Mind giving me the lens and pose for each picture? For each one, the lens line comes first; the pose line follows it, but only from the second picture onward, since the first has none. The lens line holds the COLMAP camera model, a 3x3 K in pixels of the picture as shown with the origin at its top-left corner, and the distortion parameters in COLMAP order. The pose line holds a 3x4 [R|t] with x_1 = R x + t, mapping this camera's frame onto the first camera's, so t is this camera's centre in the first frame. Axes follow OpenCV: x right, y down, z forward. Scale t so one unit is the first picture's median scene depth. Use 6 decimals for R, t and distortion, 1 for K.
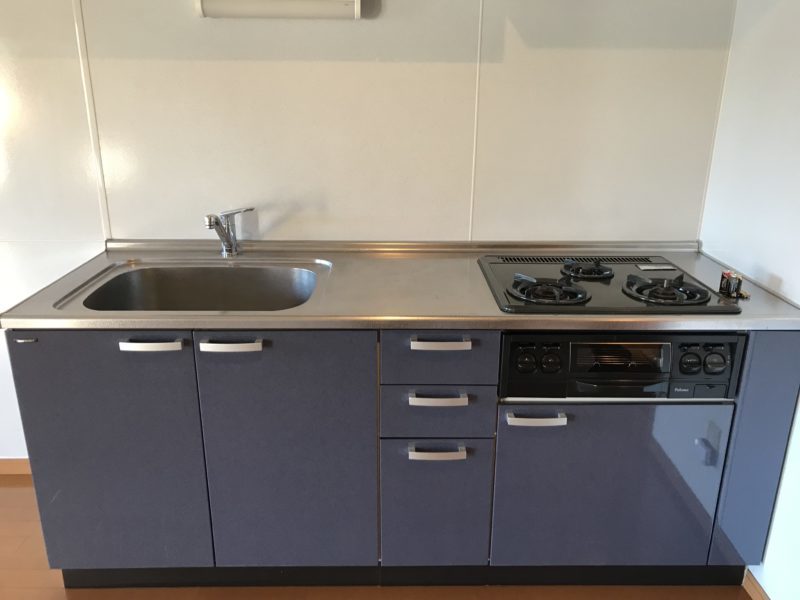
lens RADIAL K [[662.1, 0, 400.0], [0, 662.1, 300.0], [0, 0, 1]] dist [0.018242, -0.005953]
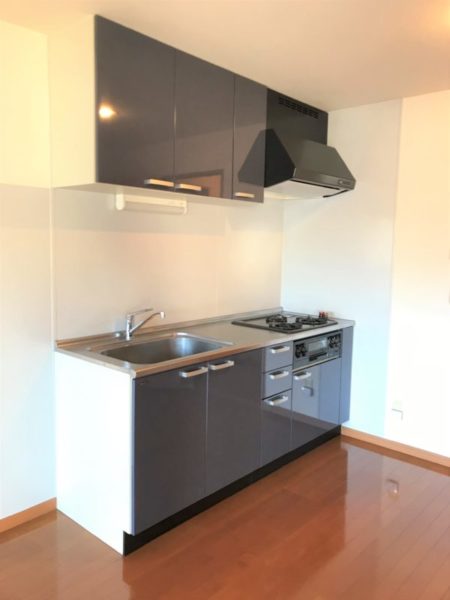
lens RADIAL K [[496.6, 0, 229.4], [0, 496.6, 301.5], [0, 0, 1]] dist [0.018242, -0.005953]
pose [[0.674243, -0.080807, 0.734076, -1.122392], [0.220992, 0.970525, -0.096145, 0.024096], [-0.704670, 0.227050, 0.672227, -0.093534]]
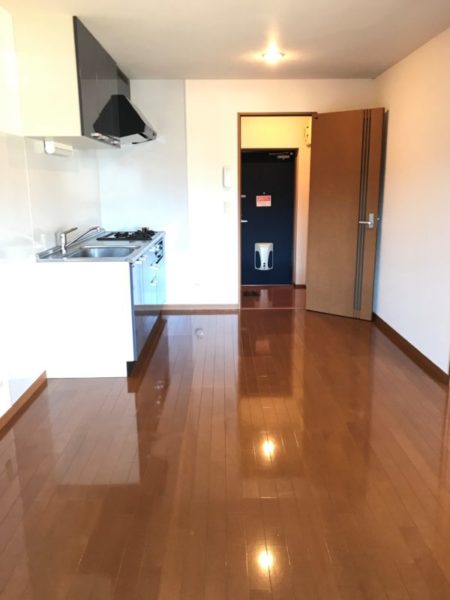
lens RADIAL K [[496.6, 0, 229.4], [0, 496.6, 301.5], [0, 0, 1]] dist [0.018242, -0.005953]
pose [[0.016746, -0.238416, 0.971019, -2.191478], [0.318363, 0.921882, 0.220861, -0.114105], [-0.947821, 0.305438, 0.091341, 0.364310]]
